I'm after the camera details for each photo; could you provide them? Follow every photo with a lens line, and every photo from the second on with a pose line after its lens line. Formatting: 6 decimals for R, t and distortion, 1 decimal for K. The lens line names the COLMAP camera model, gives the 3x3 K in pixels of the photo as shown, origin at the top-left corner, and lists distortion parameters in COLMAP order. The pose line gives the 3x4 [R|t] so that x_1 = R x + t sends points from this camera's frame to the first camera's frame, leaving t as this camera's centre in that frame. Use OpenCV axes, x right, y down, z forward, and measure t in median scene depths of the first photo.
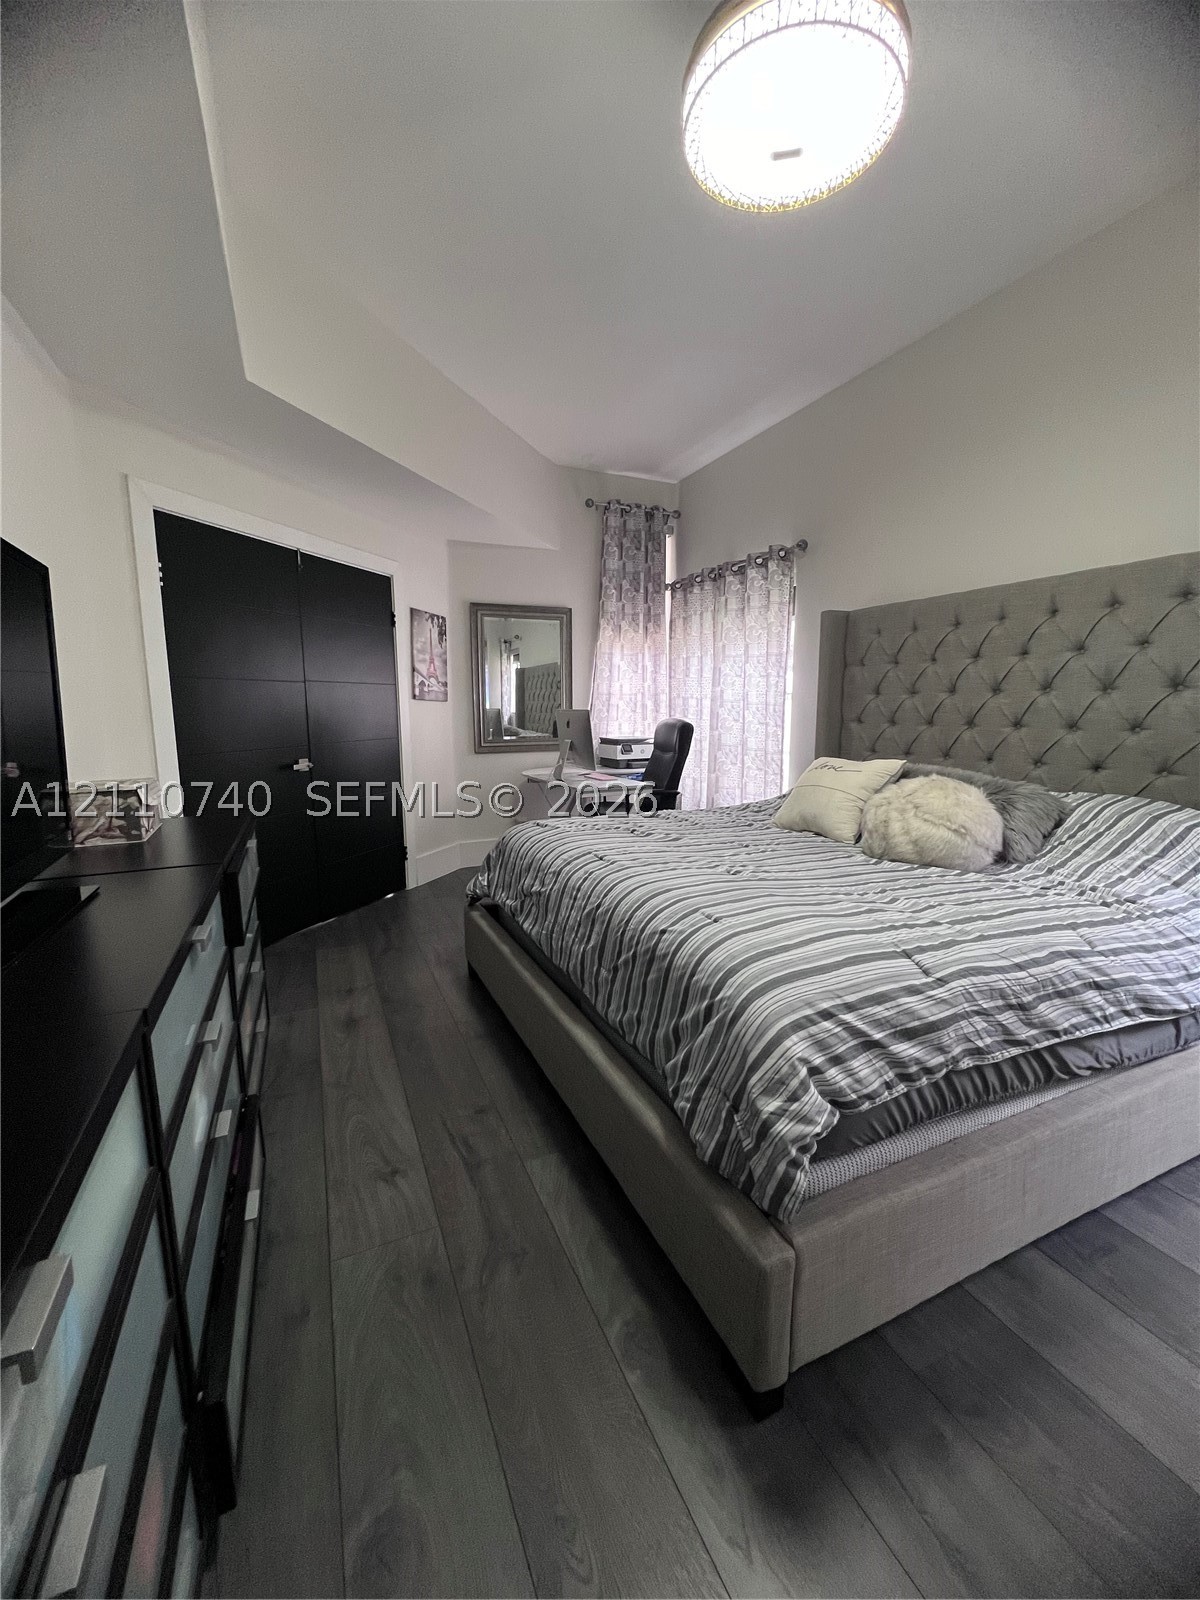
lens RADIAL K [[642.4, 0, 597.8], [0, 642.4, 806.8], [0, 0, 1]] dist [-0.000893, 0.000217]
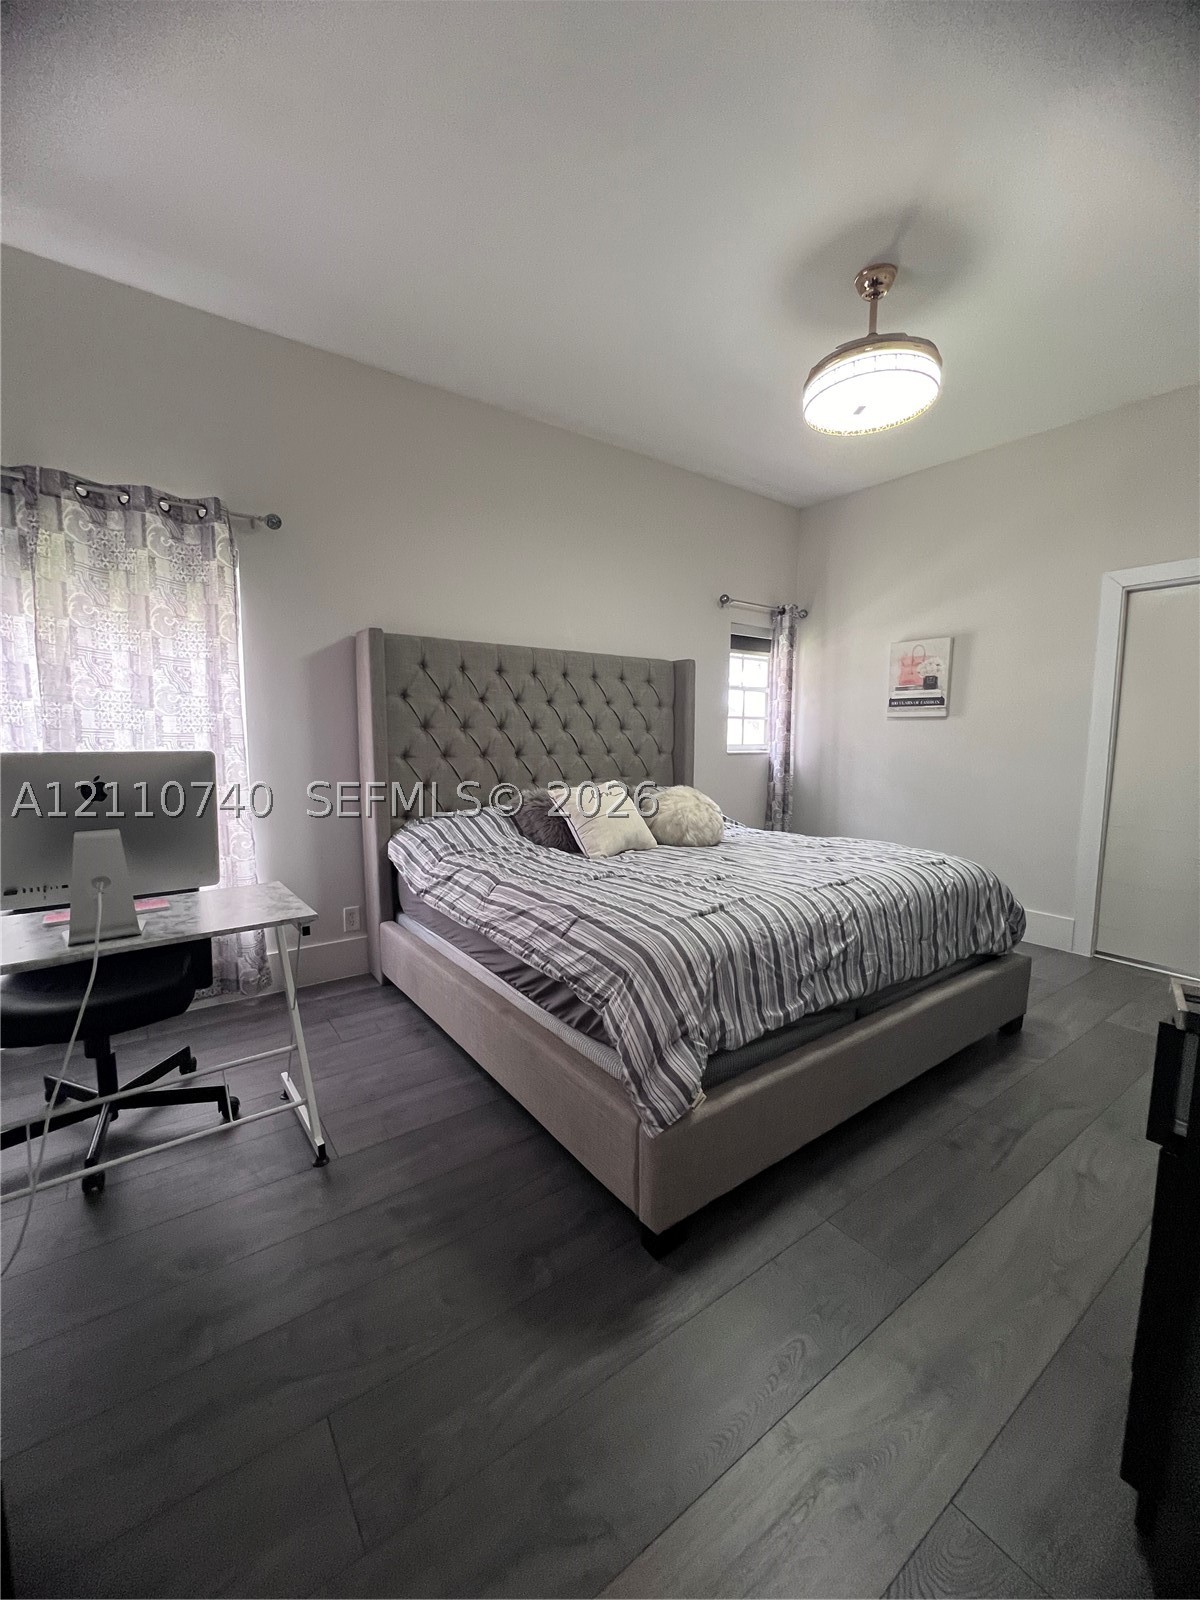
lens RADIAL K [[642.4, 0, 598.7], [0, 642.4, 801.5], [0, 0, 1]] dist [-0.000893, 0.000217]
pose [[-0.189761, -0.104984, 0.976201, -0.683944], [0.144396, 0.980471, 0.133512, -0.187607], [-0.971154, 0.166295, -0.170896, 1.108908]]
